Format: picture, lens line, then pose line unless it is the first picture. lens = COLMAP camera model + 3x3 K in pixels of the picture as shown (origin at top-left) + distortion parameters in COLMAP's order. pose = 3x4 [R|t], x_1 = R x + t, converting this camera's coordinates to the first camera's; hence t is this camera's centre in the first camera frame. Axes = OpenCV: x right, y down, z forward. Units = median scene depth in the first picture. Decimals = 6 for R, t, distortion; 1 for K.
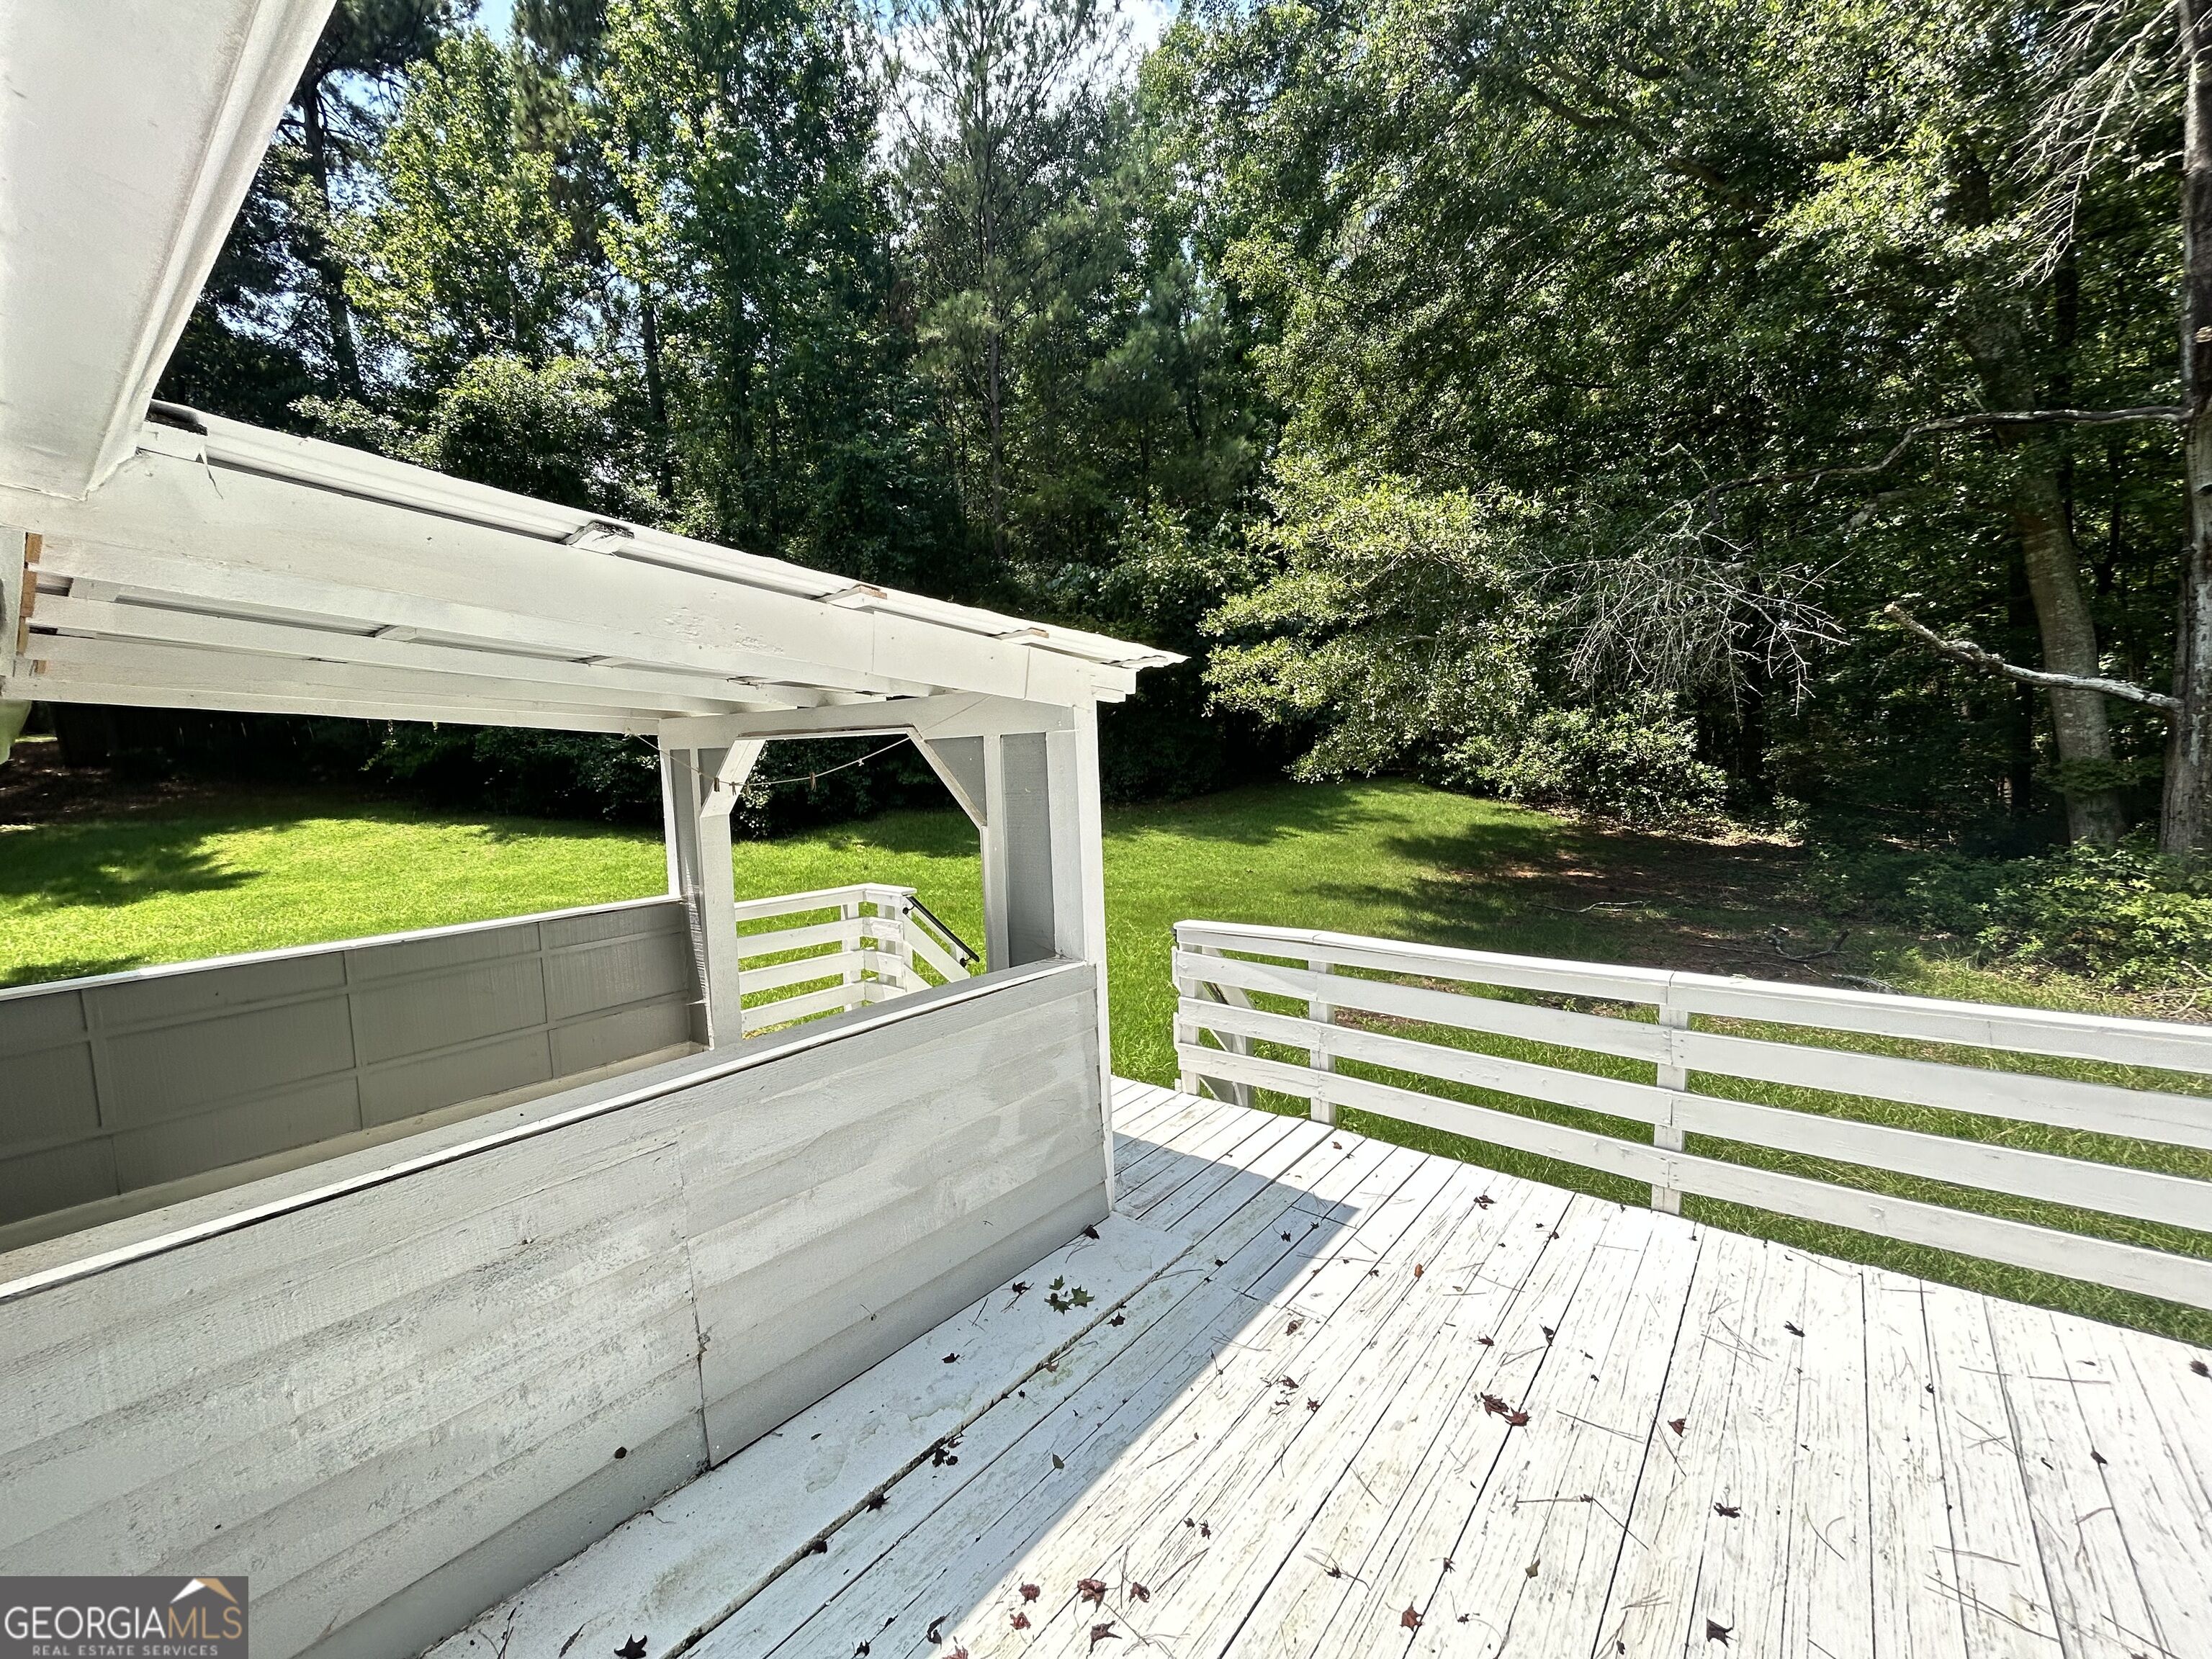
lens RADIAL K [[894.9, 0, 1104.9], [0, 894.9, 840.6], [0, 0, 1]] dist [0.000637, -0.000524]
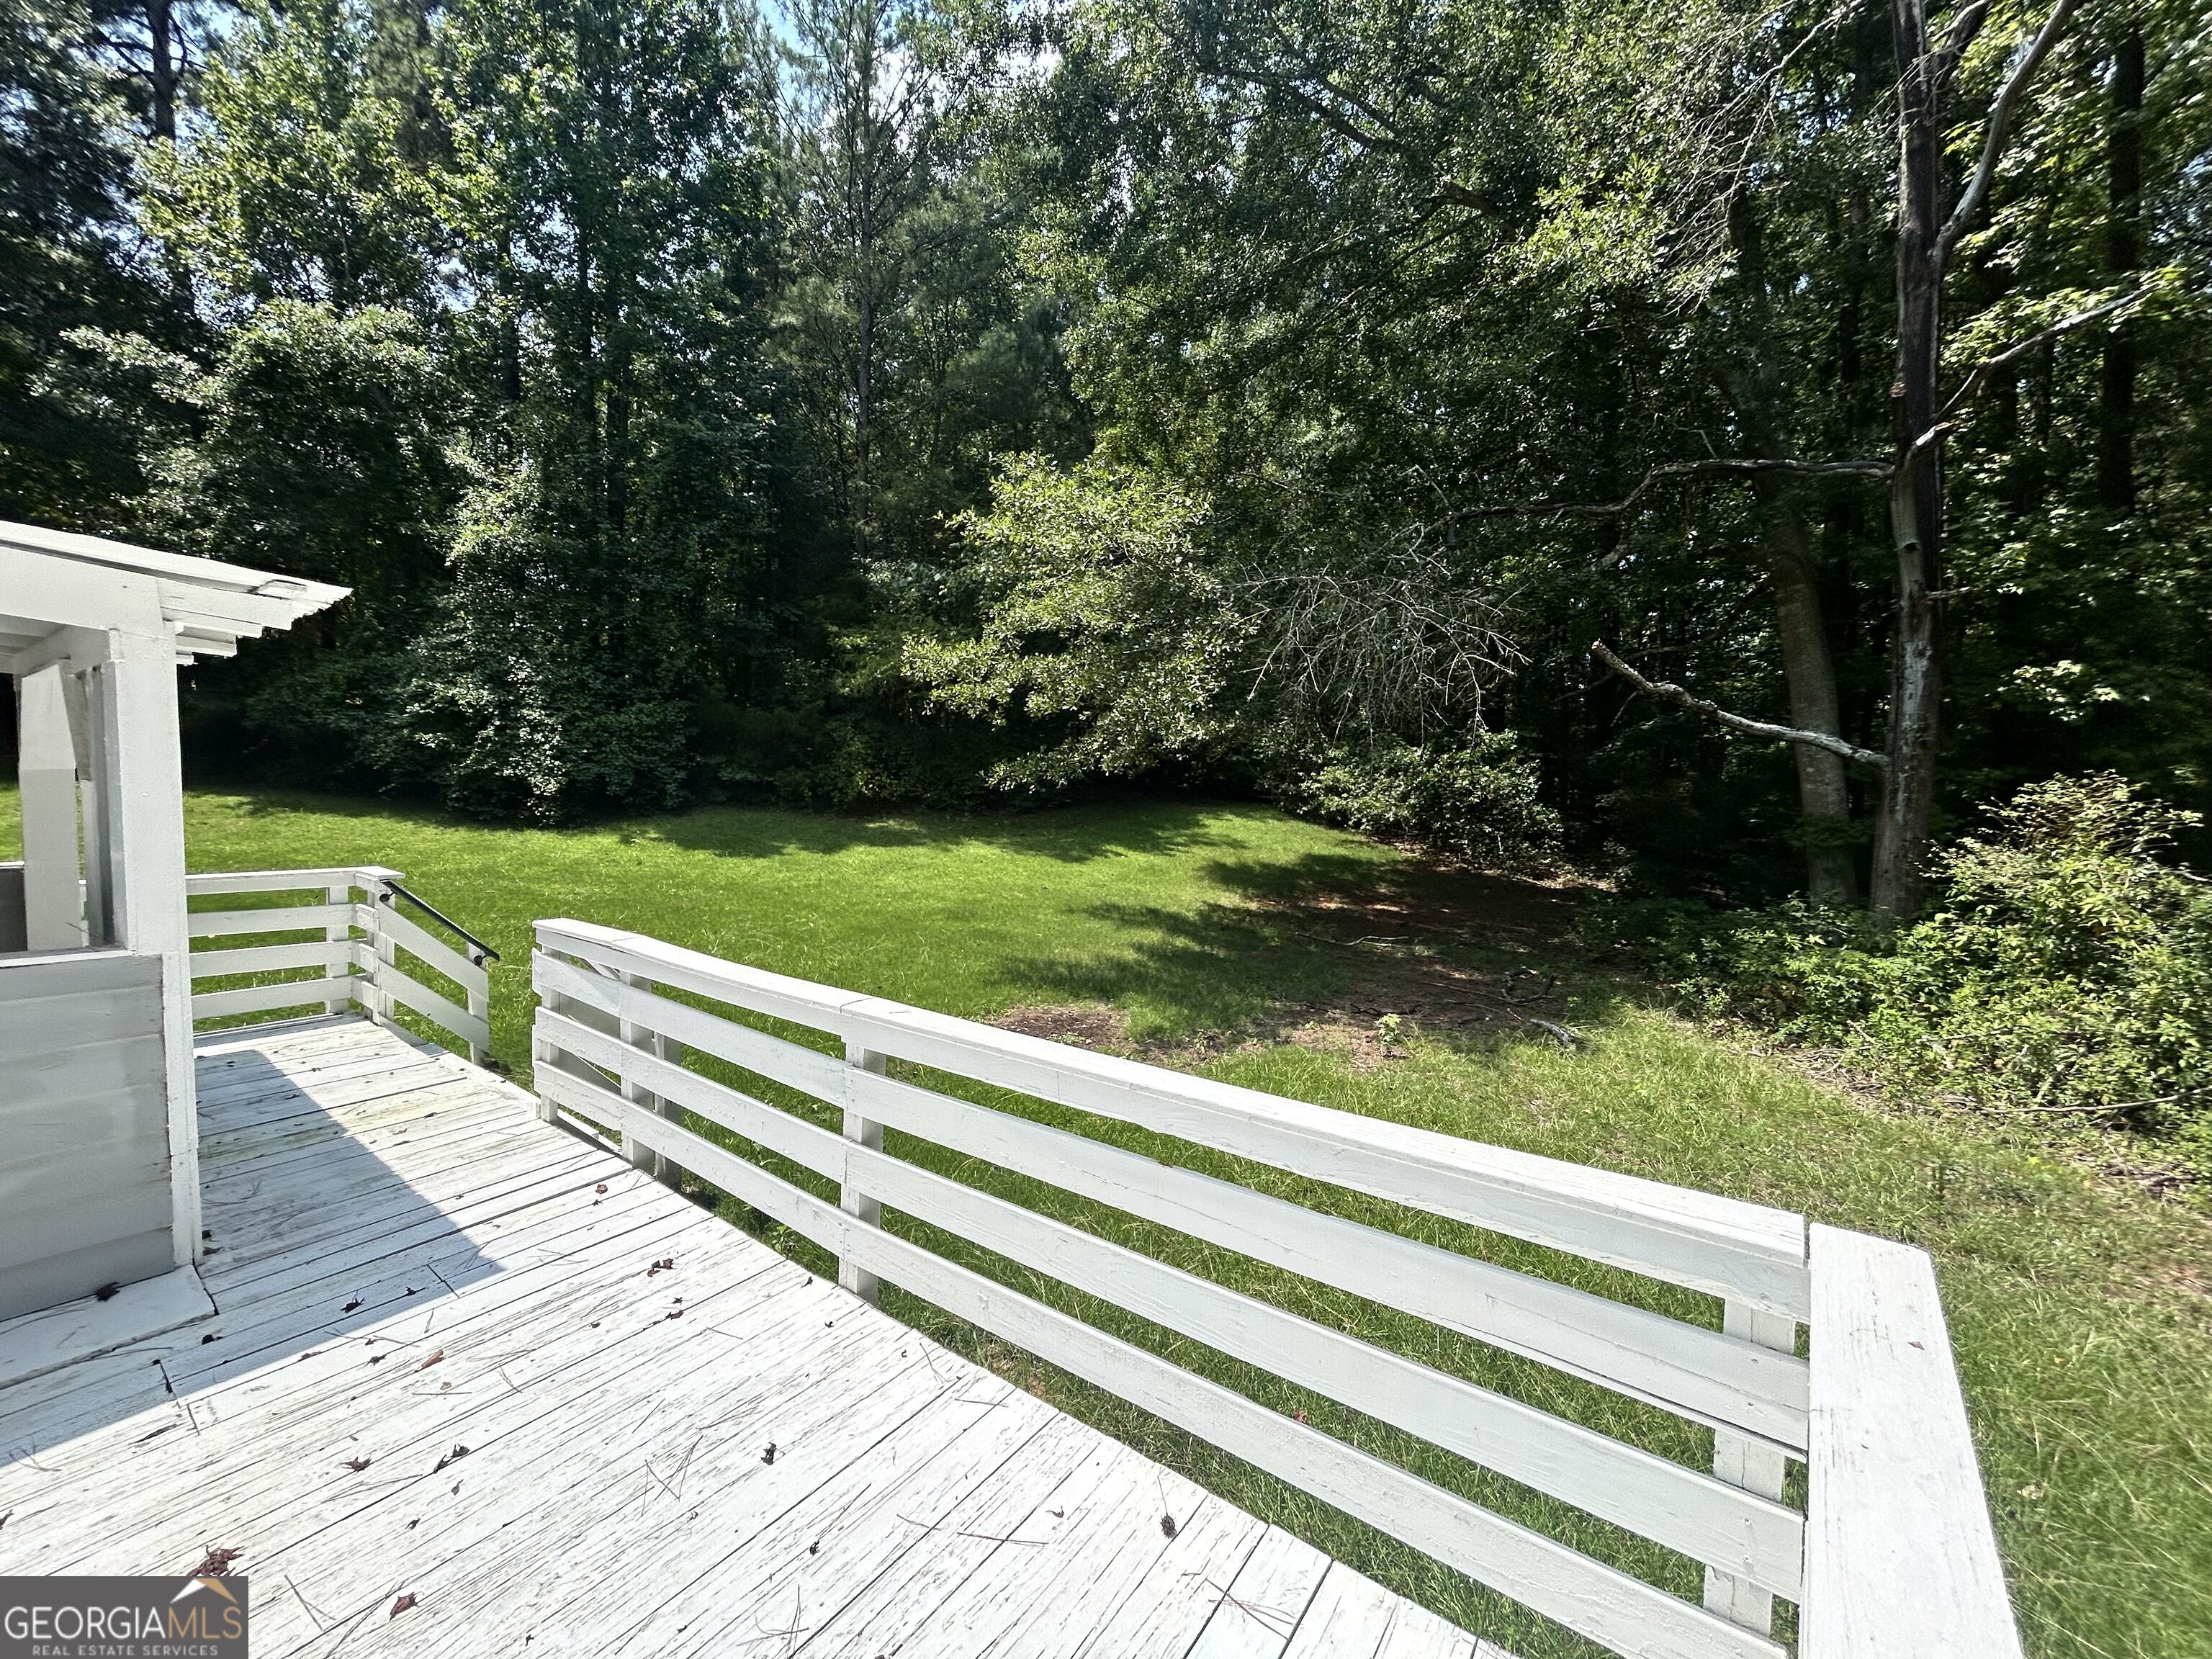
lens RADIAL K [[898.9, 0, 1093.2], [0, 898.9, 838.7], [0, 0, 1]] dist [-0.000919, -0.000352]
pose [[0.997161, 0.053981, 0.052490, 0.137019], [-0.052790, 0.998322, -0.023806, 0.001664], [-0.053687, 0.020967, 0.998338, 0.026553]]
